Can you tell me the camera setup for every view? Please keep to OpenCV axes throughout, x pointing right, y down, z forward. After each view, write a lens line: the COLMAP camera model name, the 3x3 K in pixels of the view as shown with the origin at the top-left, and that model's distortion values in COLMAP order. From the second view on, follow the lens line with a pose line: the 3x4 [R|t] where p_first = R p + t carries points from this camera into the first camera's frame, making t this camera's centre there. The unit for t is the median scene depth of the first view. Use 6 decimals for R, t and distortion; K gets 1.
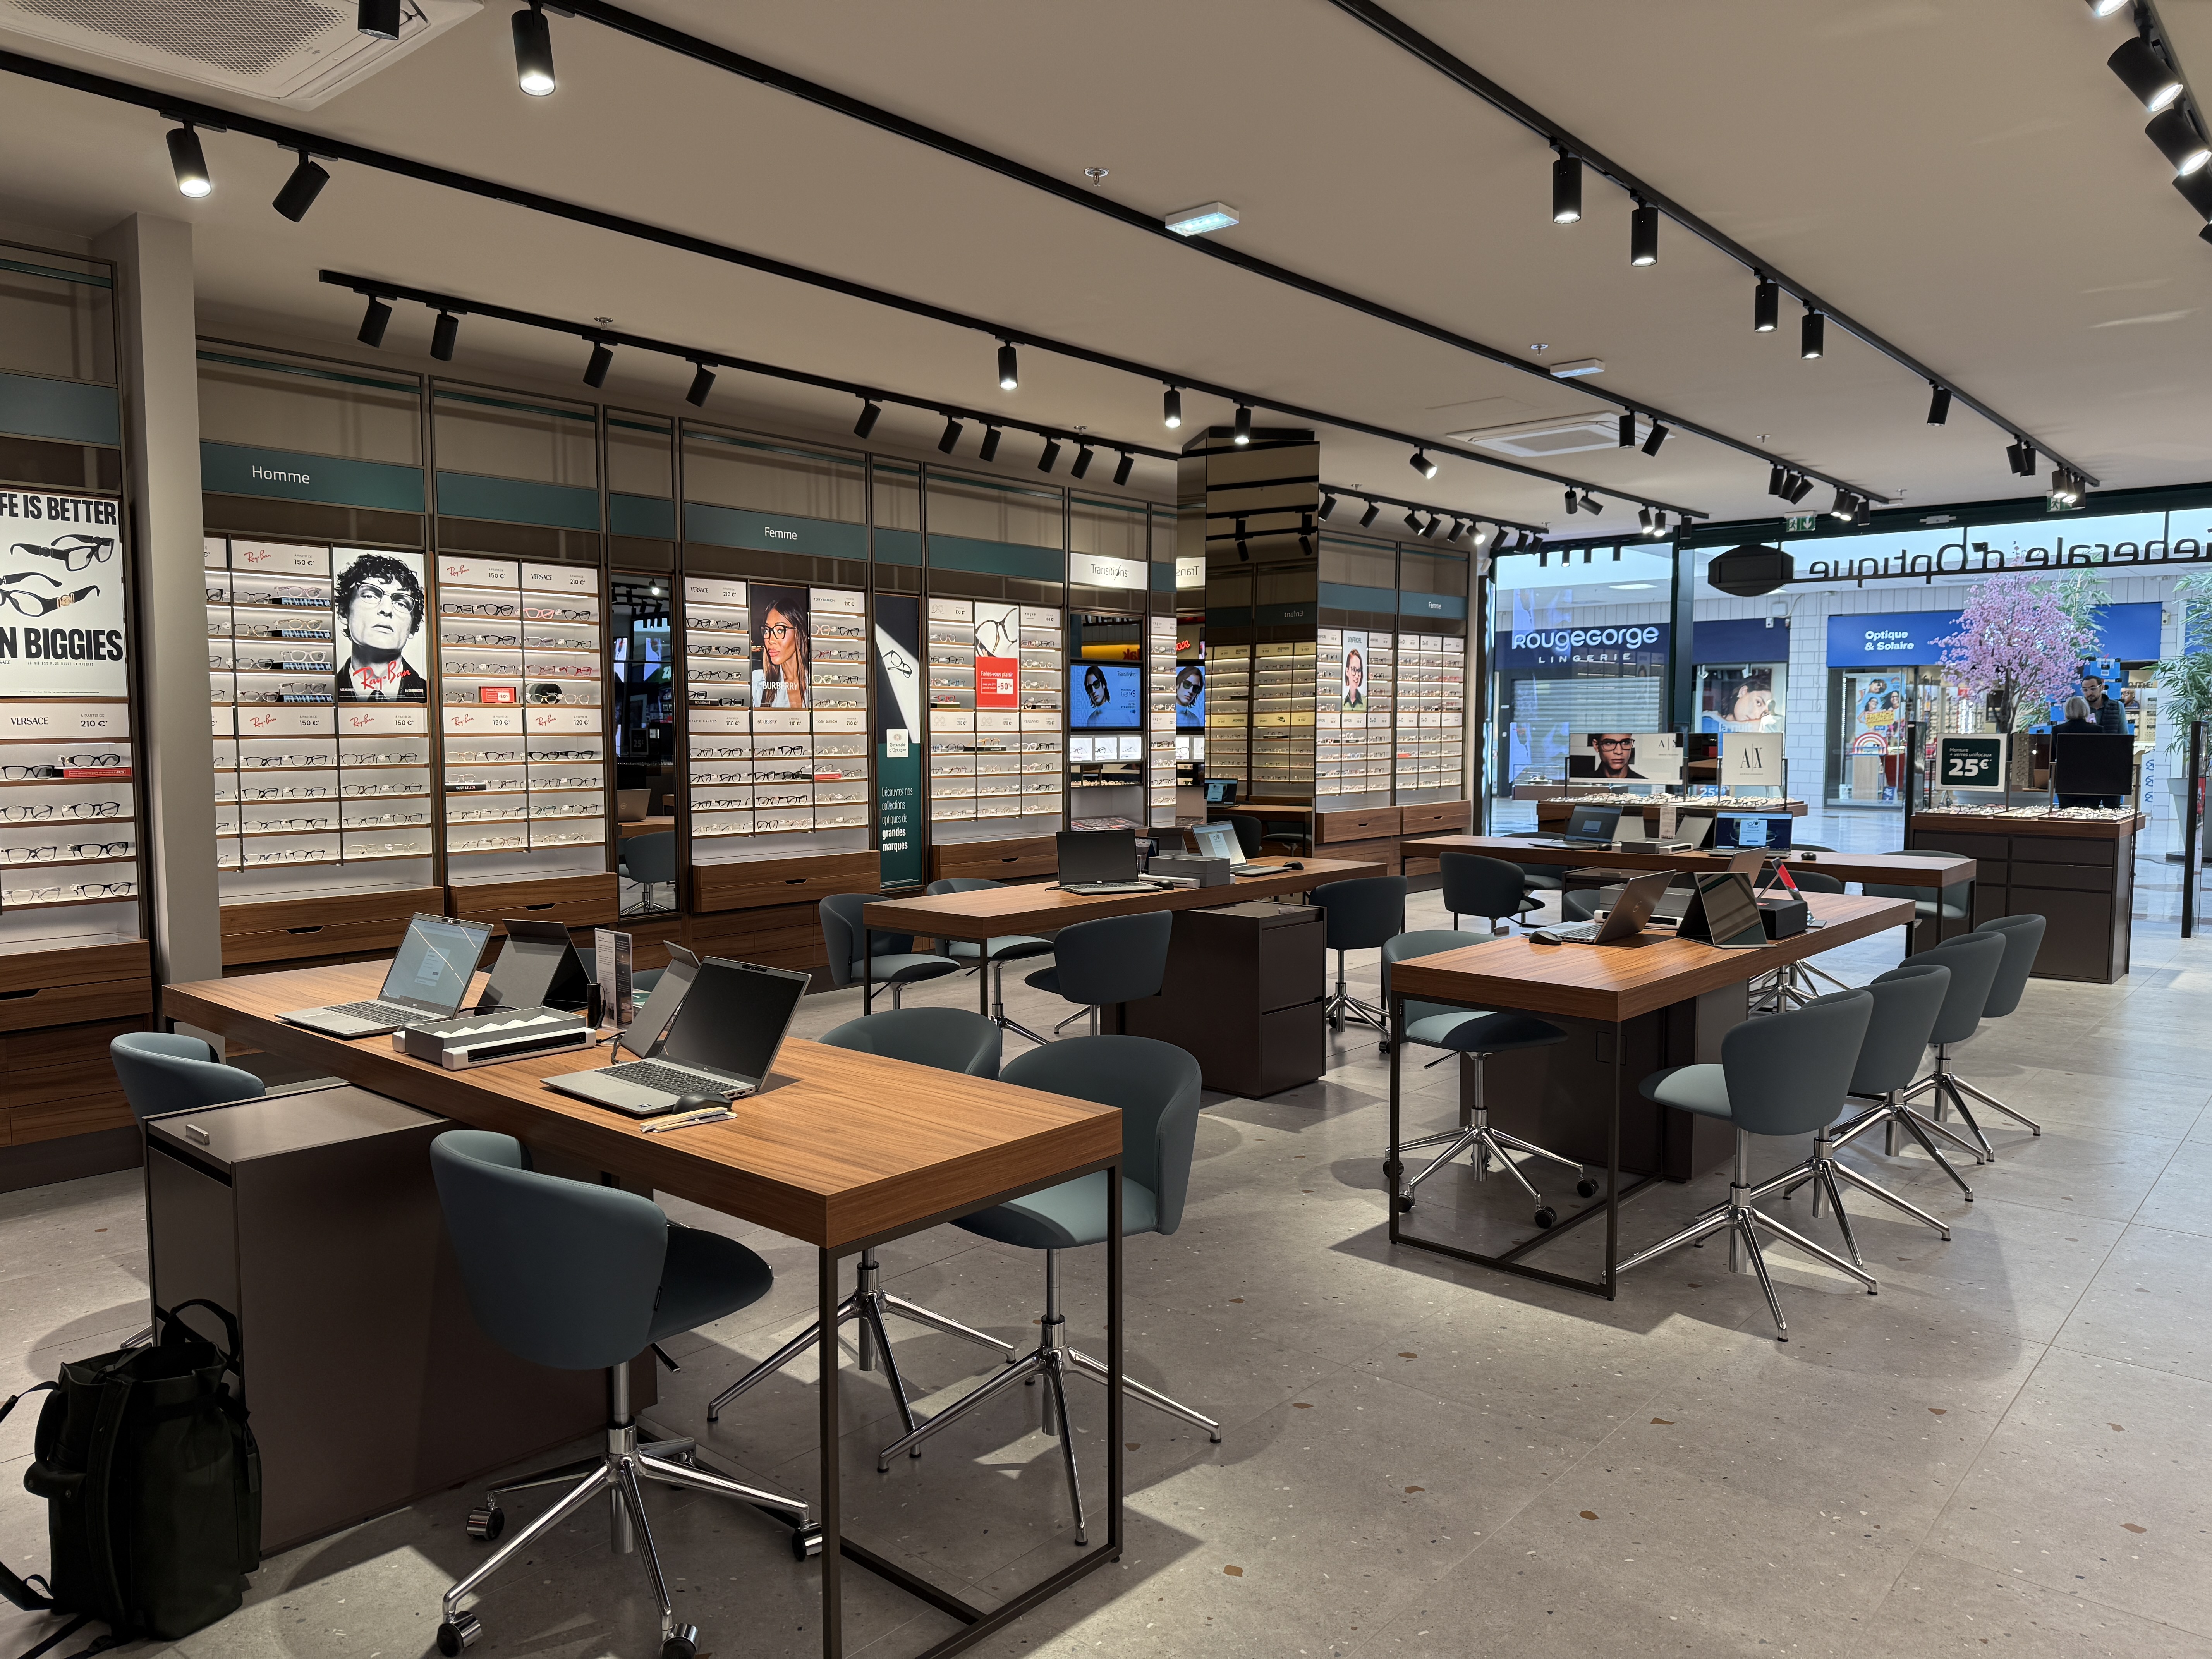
lens RADIAL K [[1555.0, 0, 1106.7], [0, 1555.0, 832.2], [0, 0, 1]] dist [0.000243, 0.000042]
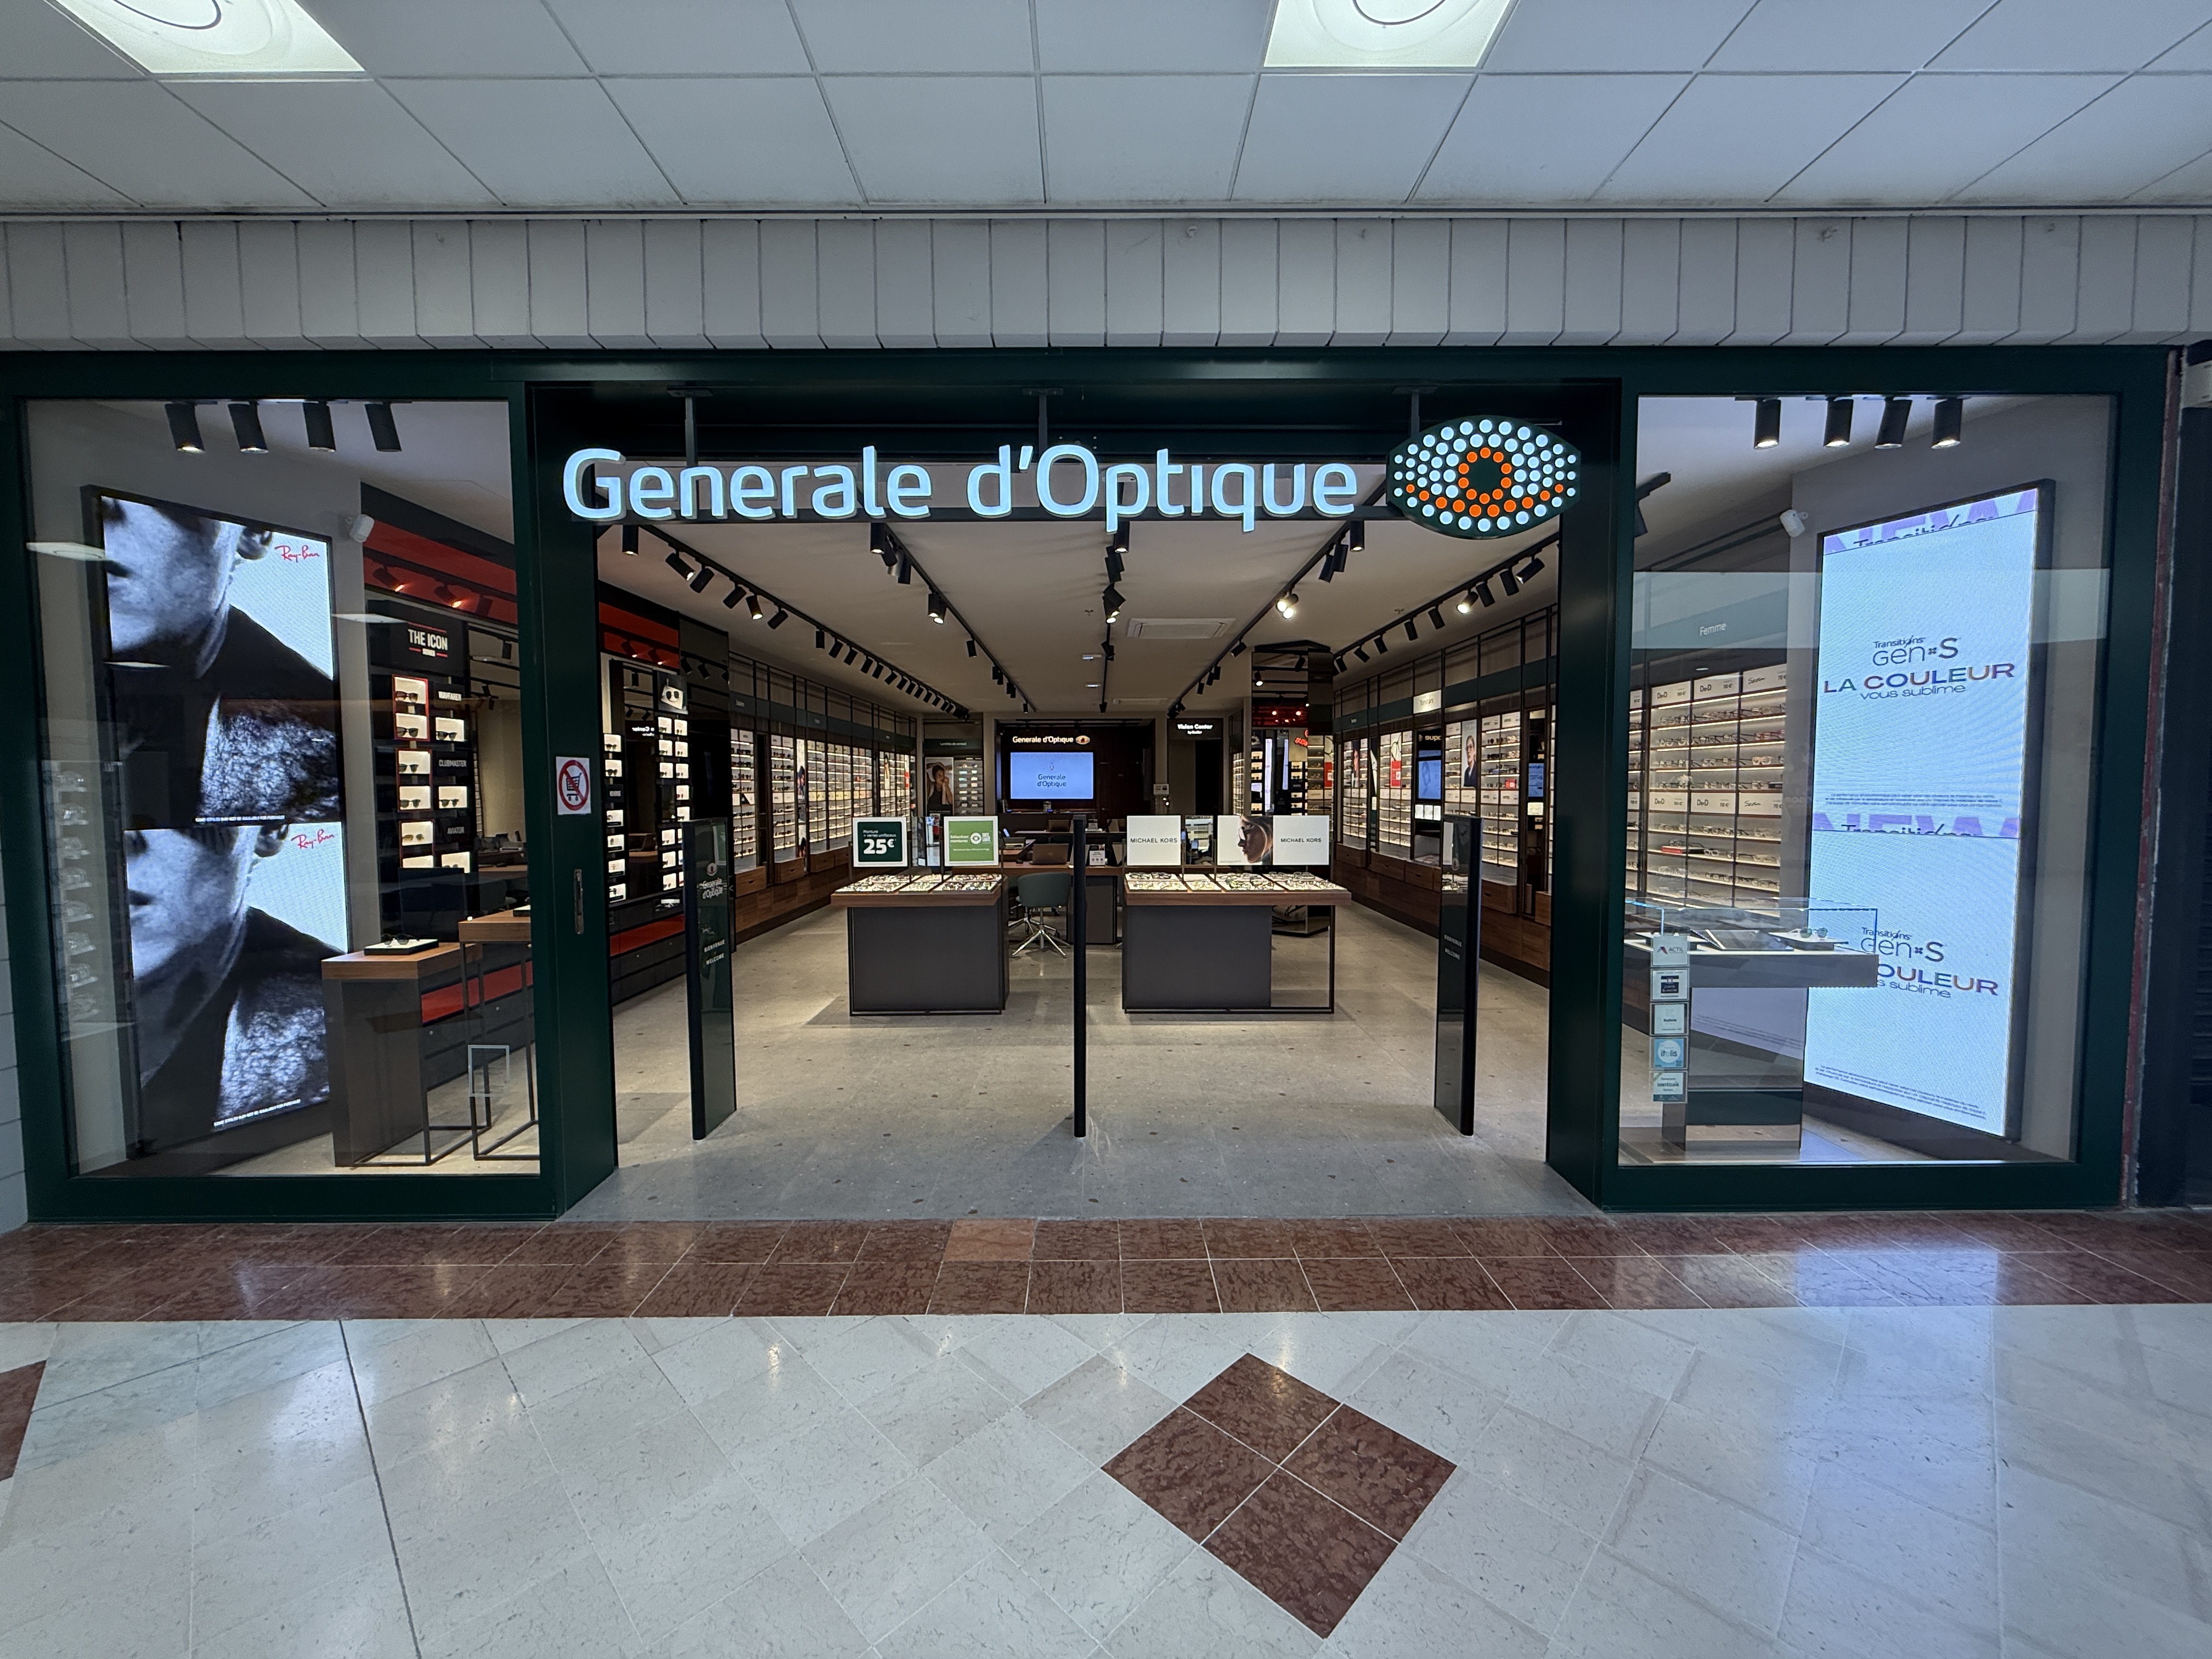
lens RADIAL K [[884.2, 0, 1098.9], [0, 884.2, 834.1], [0, 0, 1]] dist [0.002599, 0.000091]
pose [[-0.746303, 0.035349, -0.664668, 0.847956], [-0.047627, 0.993193, 0.106298, -0.113605], [0.663901, 0.110986, -0.739539, 1.482215]]
